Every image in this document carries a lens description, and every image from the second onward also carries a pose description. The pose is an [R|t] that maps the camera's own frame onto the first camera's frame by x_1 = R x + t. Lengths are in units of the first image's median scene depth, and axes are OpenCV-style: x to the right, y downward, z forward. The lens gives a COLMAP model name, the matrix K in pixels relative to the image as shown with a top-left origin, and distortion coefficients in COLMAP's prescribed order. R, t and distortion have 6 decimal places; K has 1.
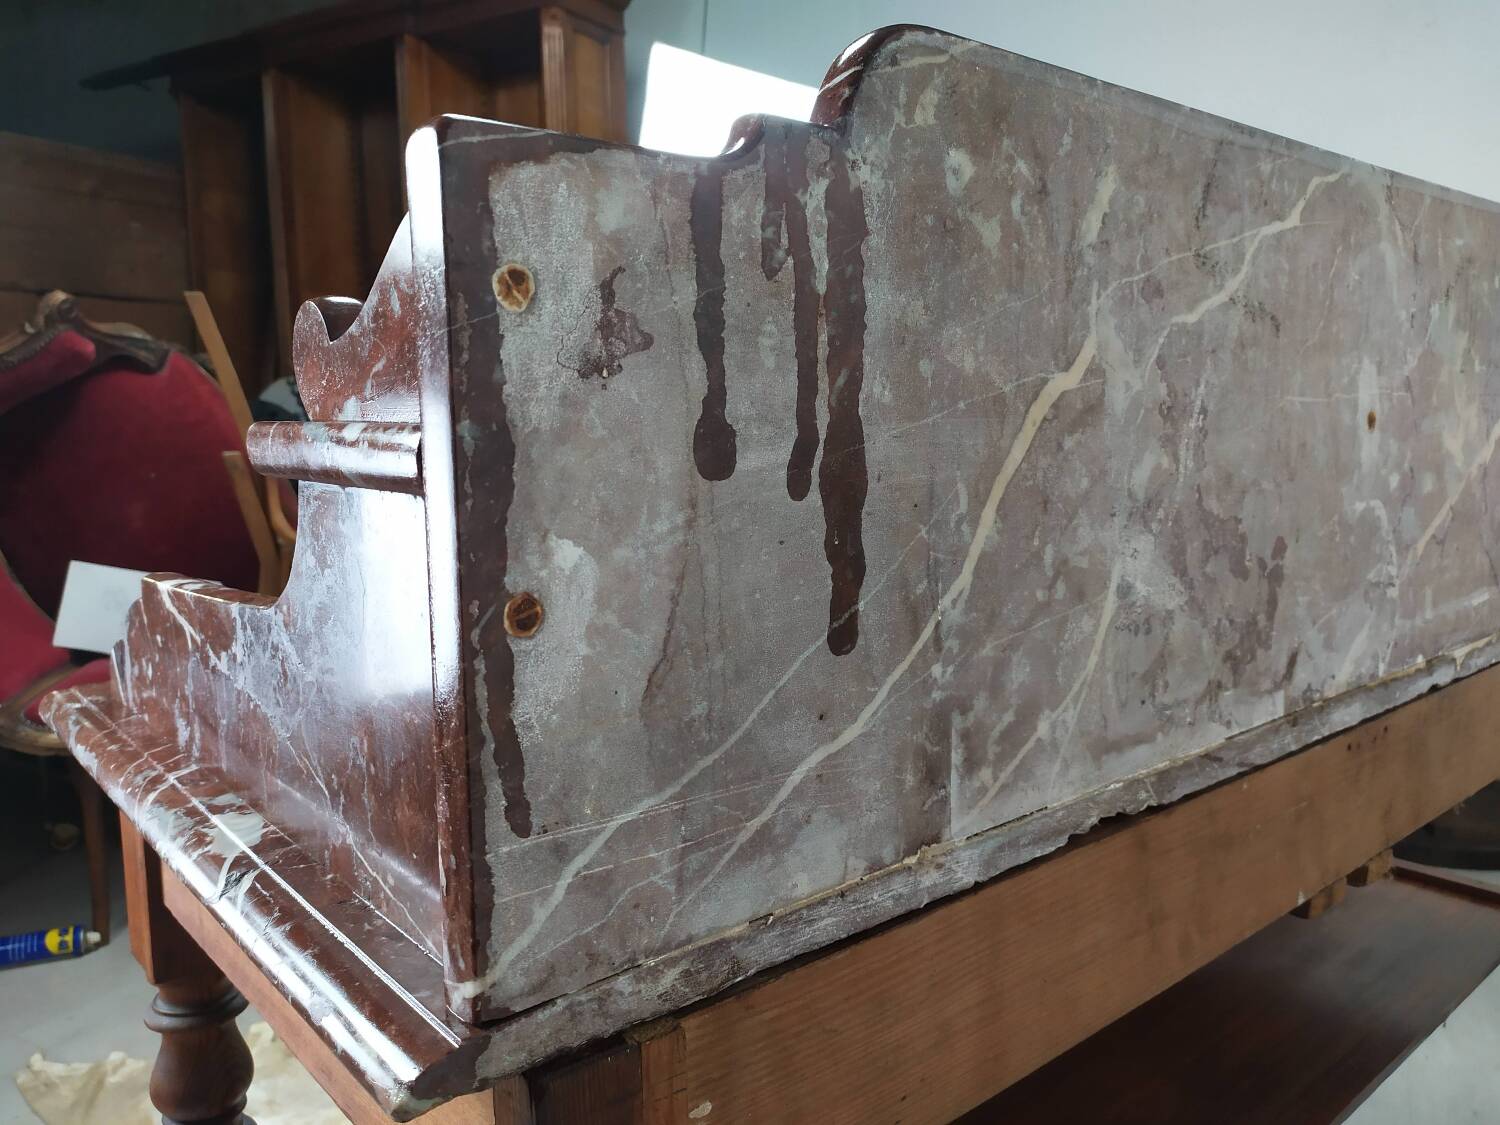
lens RADIAL K [[1137.1, 0, 752.4], [0, 1137.1, 556.3], [0, 0, 1]] dist [0.048704, -0.057376]
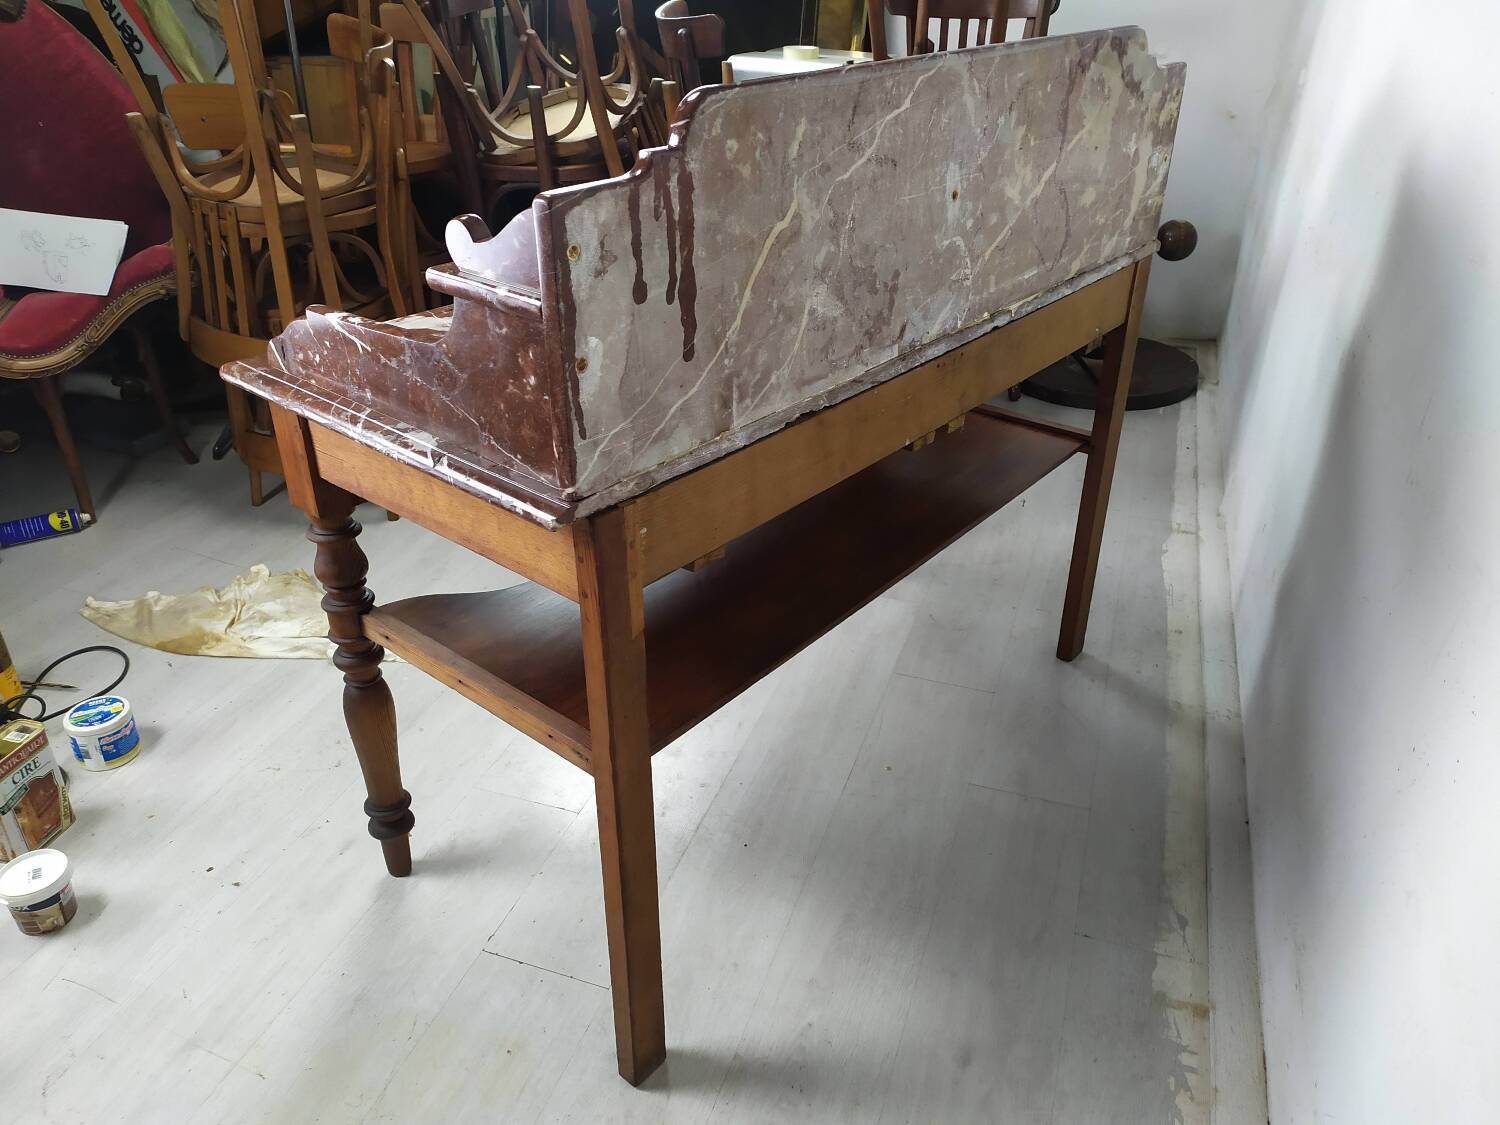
lens RADIAL K [[1137.1, 0, 752.4], [0, 1137.1, 556.3], [0, 0, 1]] dist [0.048704, -0.057376]
pose [[0.986138, -0.068610, 0.151079, -0.164898], [0.008311, 0.929790, 0.367997, -0.376932], [-0.165720, -0.361640, 0.917471, -1.279022]]
